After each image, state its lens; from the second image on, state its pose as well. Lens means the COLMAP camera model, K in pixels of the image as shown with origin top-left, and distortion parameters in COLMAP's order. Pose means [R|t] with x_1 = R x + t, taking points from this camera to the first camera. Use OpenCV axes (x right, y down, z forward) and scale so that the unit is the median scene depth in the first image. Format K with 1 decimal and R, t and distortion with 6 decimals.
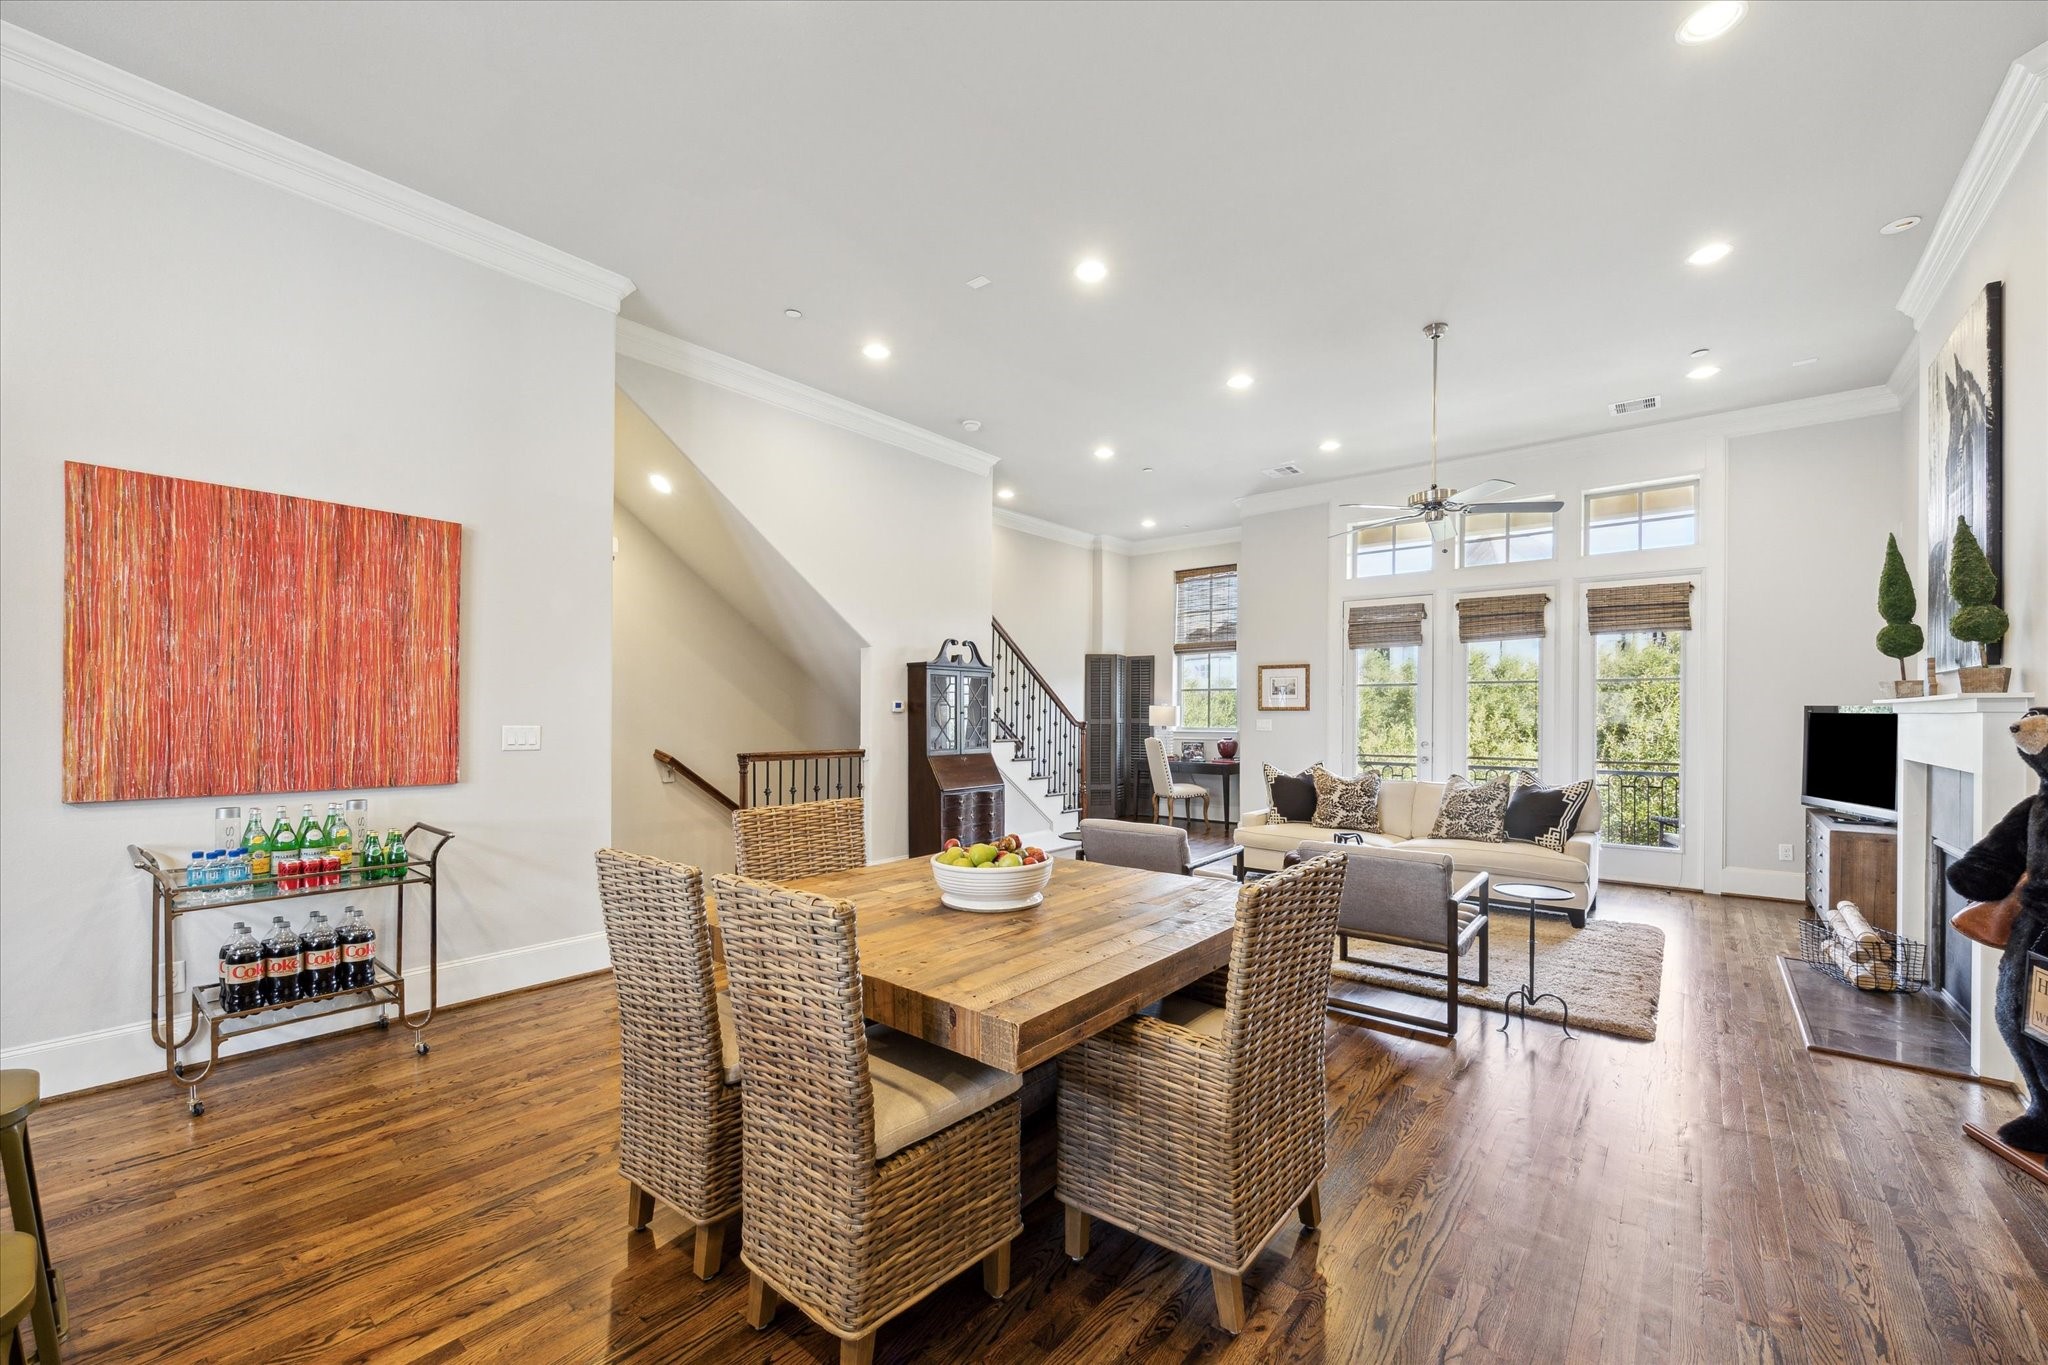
lens RADIAL K [[820.0, 0, 1022.7], [0, 820.0, 713.0], [0, 0, 1]] dist [-0.002621, -0.000415]
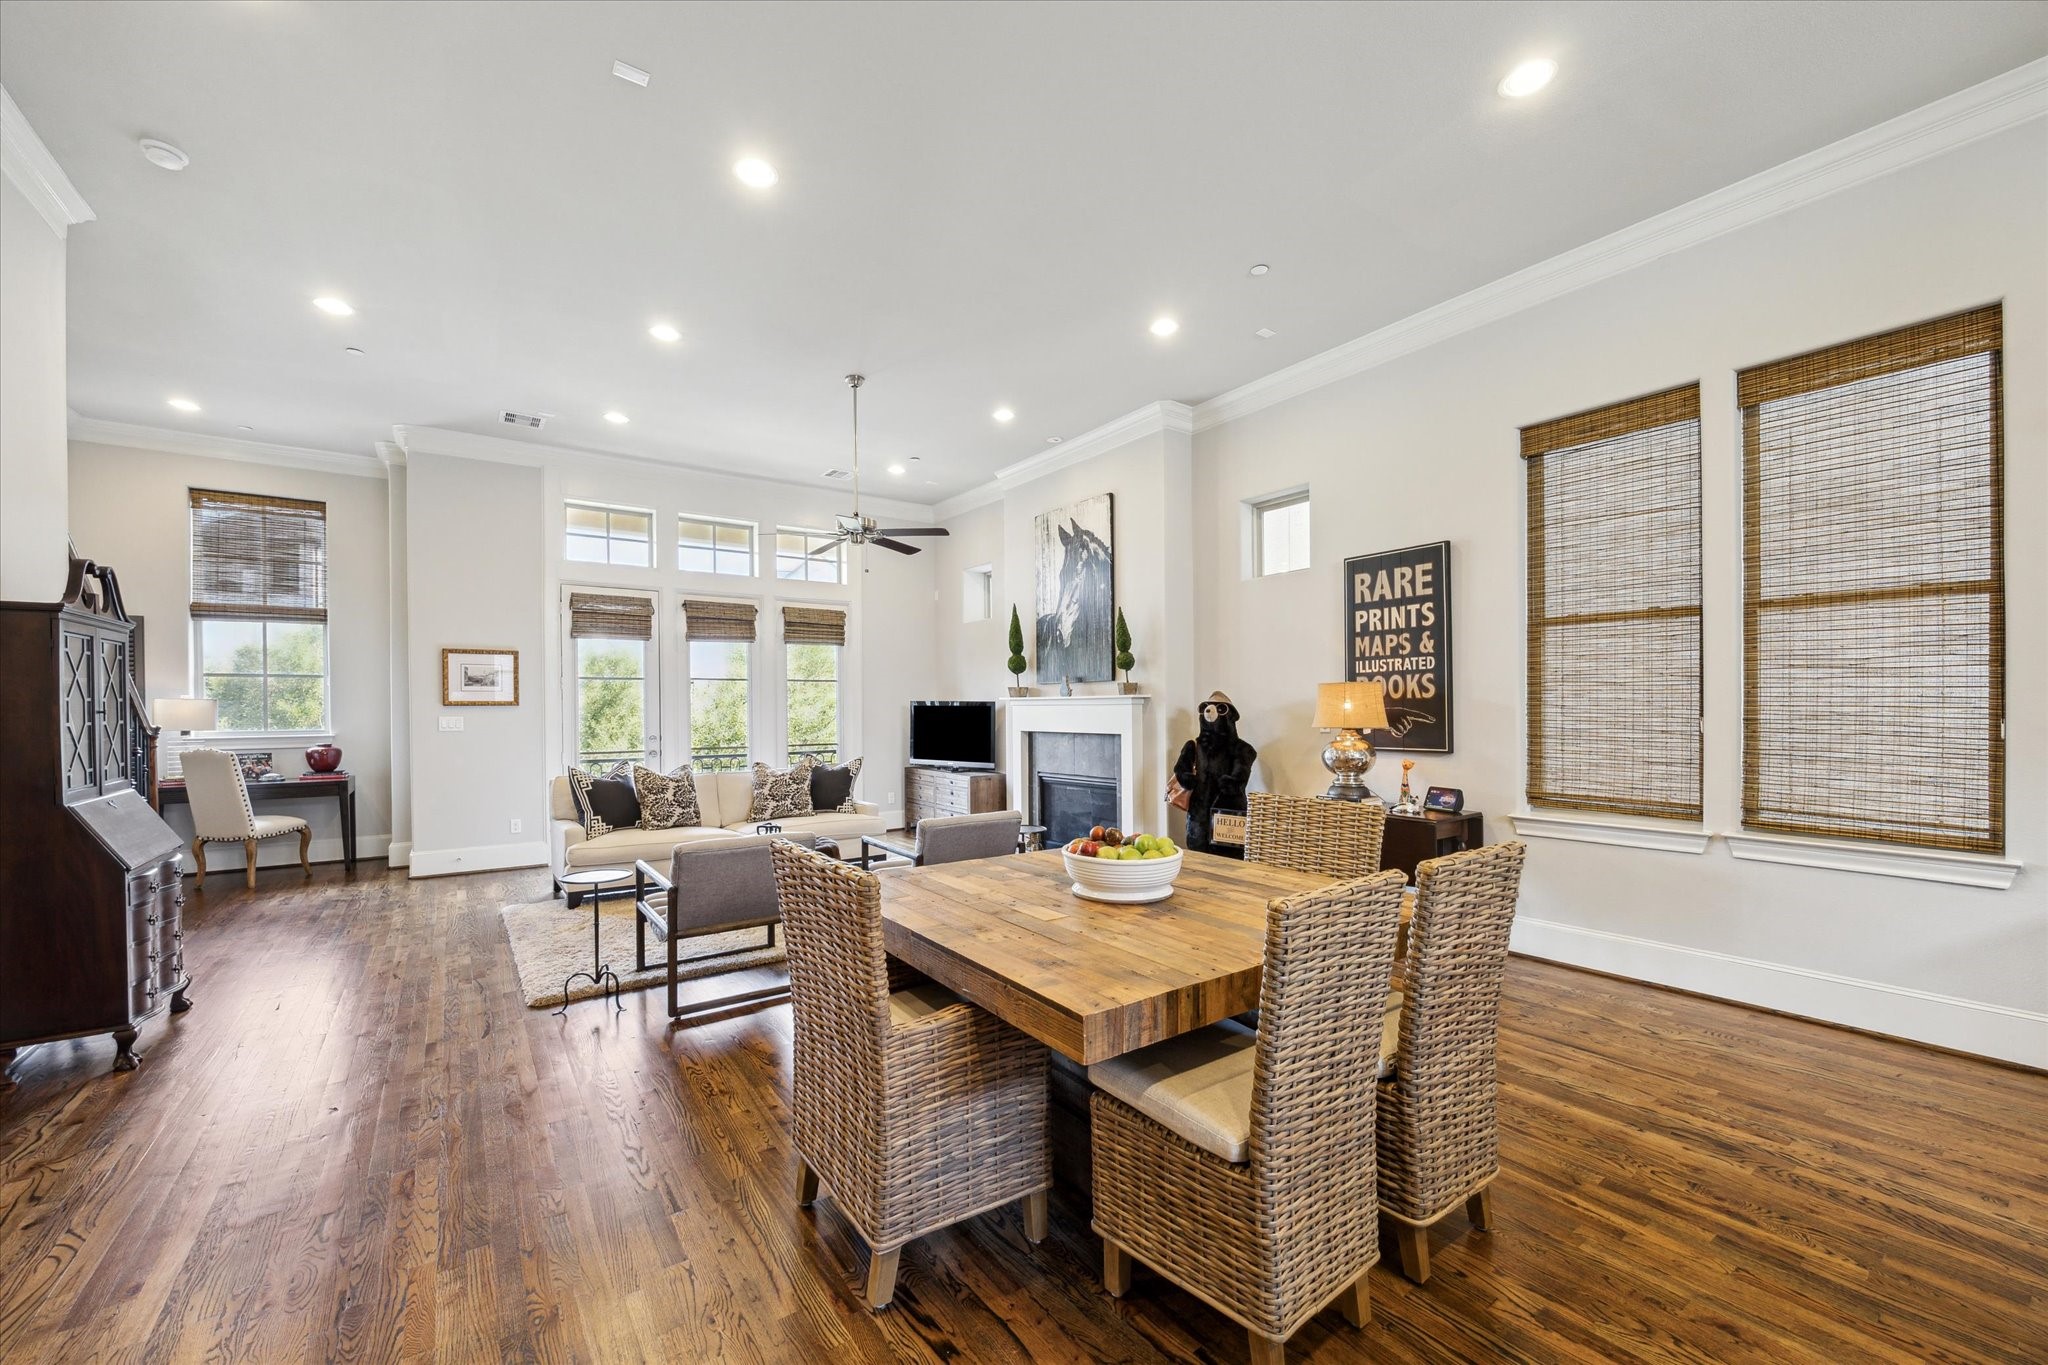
lens RADIAL K [[815.2, 0, 1022.8], [0, 815.2, 710.1], [0, 0, 1]] dist [0.001078, 0.000143]
pose [[0.263762, -0.008518, 0.964550, -0.391330], [0.005789, 0.999957, 0.007248, -0.001436], [-0.964570, 0.003672, 0.263800, 0.319657]]
